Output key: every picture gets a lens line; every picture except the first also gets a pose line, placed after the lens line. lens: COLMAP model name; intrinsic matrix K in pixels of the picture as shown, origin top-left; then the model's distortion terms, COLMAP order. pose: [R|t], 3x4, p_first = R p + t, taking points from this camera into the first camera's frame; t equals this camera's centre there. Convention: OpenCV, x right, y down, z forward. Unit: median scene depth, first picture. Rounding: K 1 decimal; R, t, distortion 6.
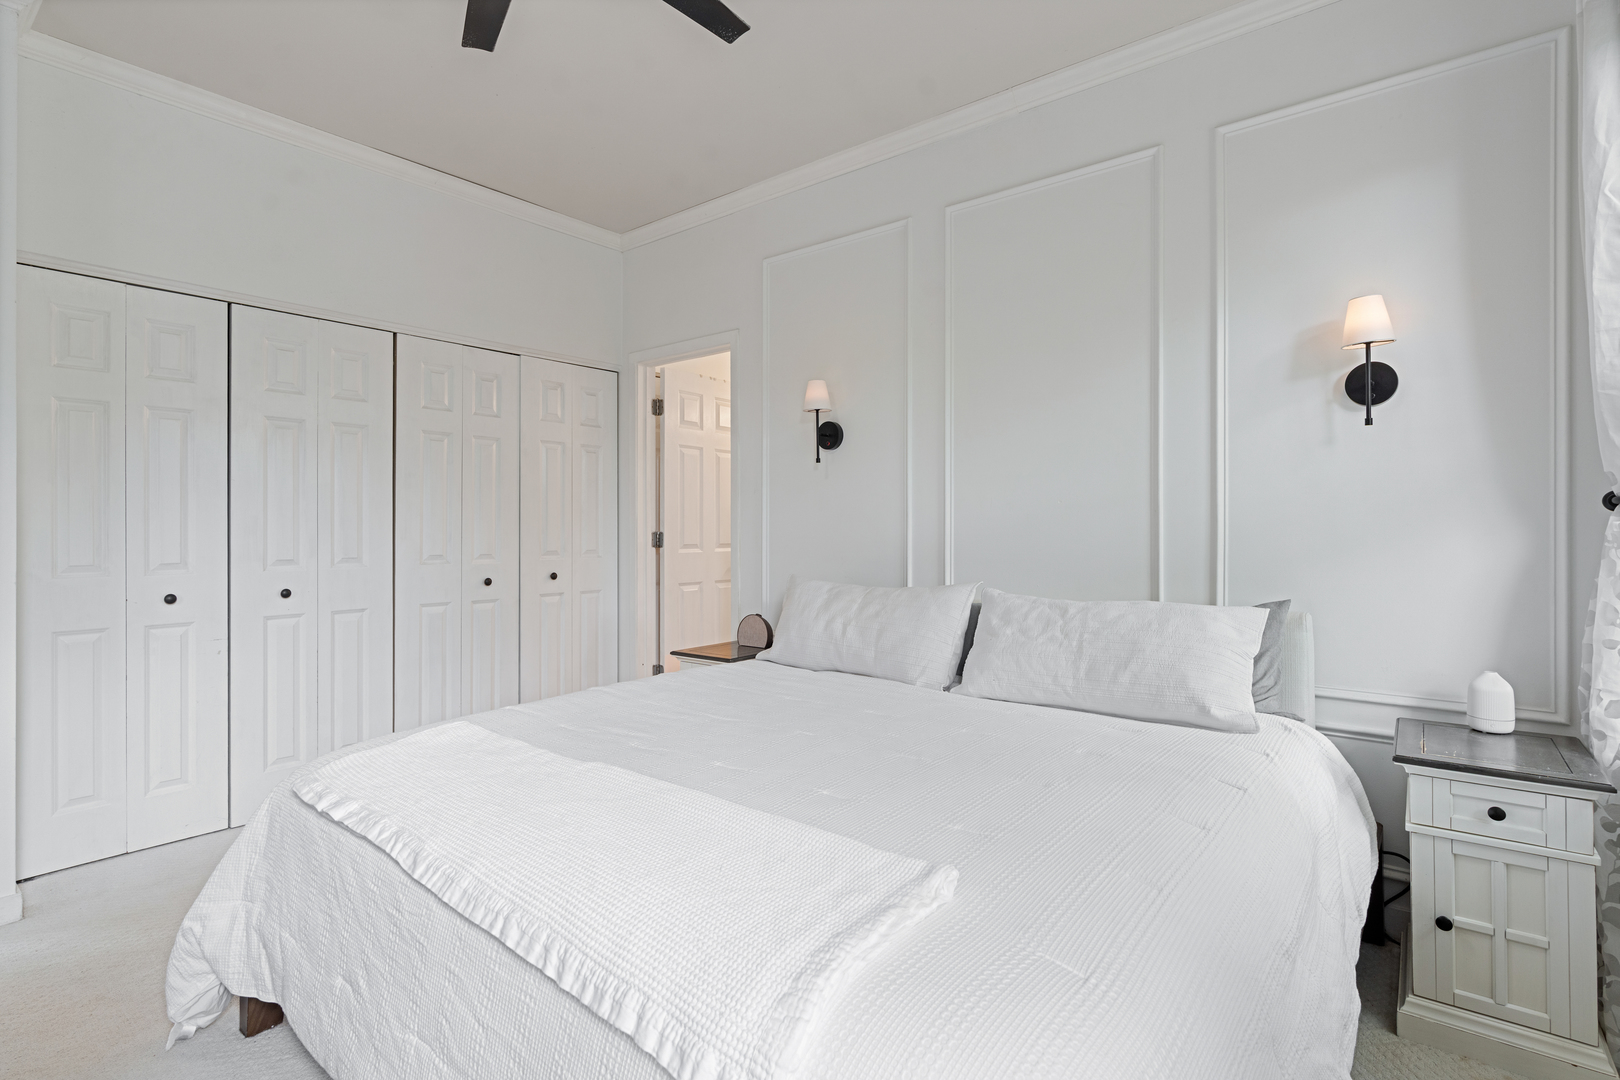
lens RADIAL K [[800.0, 0, 806.3], [0, 800.0, 533.1], [0, 0, 1]] dist [-0.004429, 0.000018]
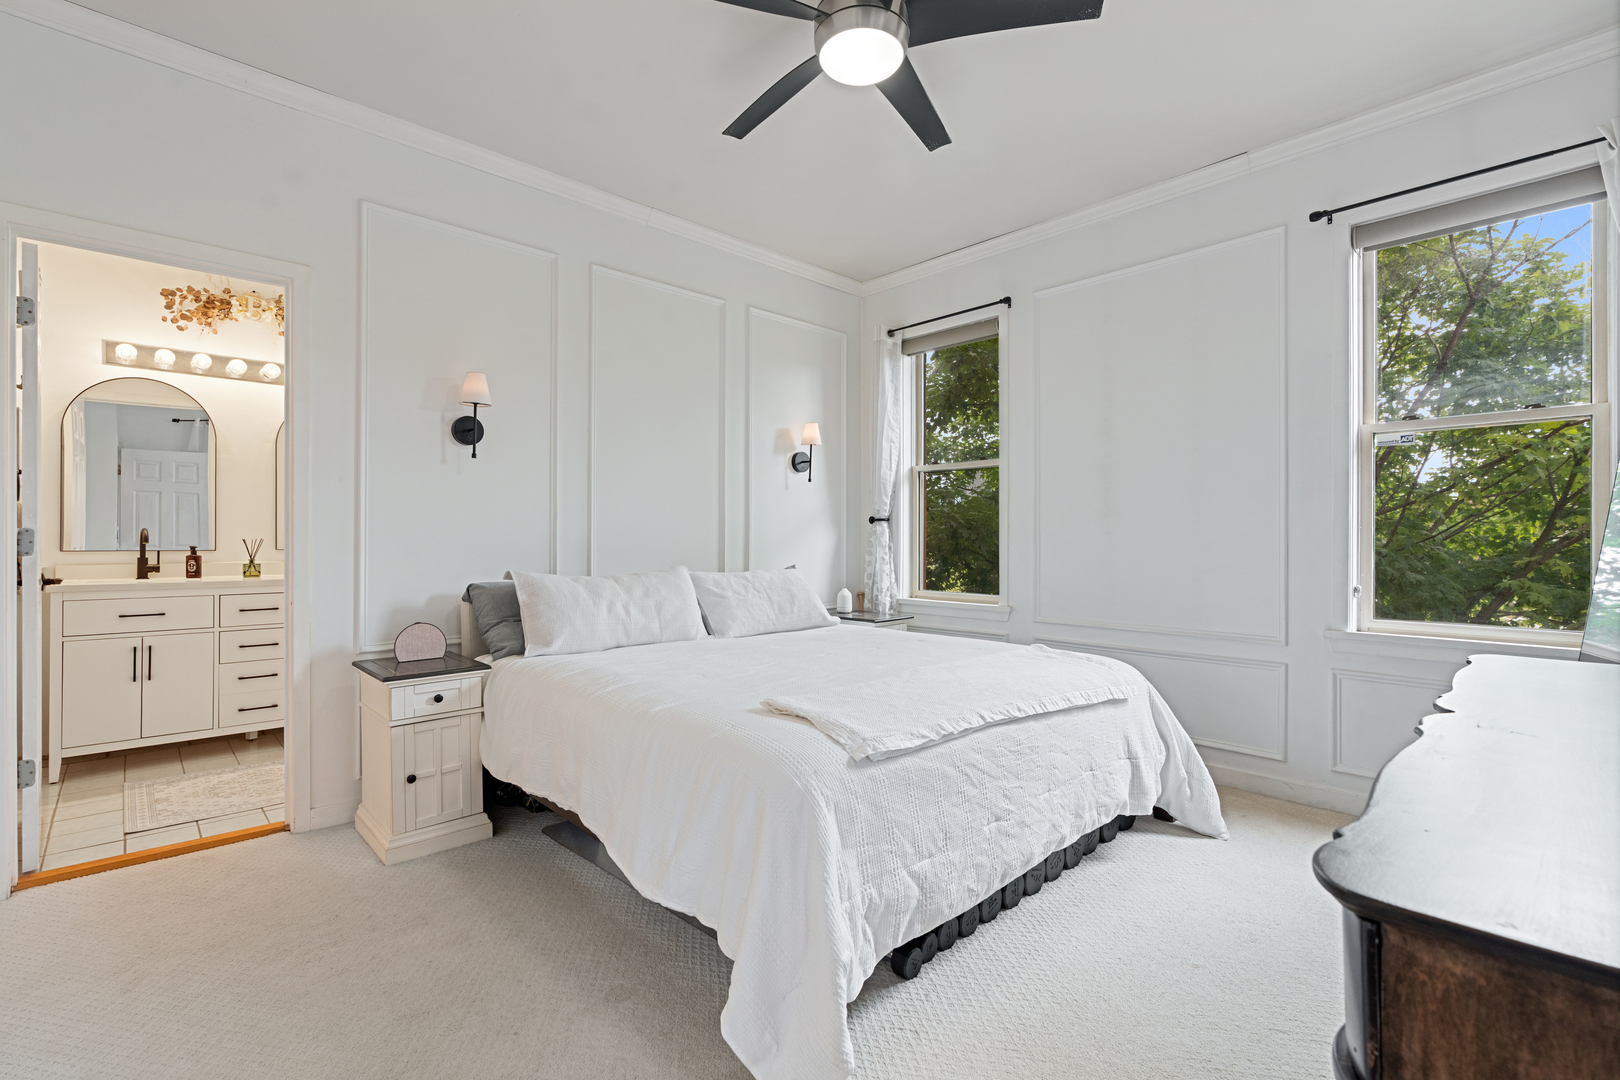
lens RADIAL K [[741.0, 0, 807.3], [0, 741.0, 536.3], [0, 0, 1]] dist [-0.005565, 0.002987]
pose [[0.118616, 0.004474, 0.992930, -1.074386], [0.008216, 0.999951, -0.005488, 0.020339], [-0.992906, 0.008809, 0.118573, 0.646169]]
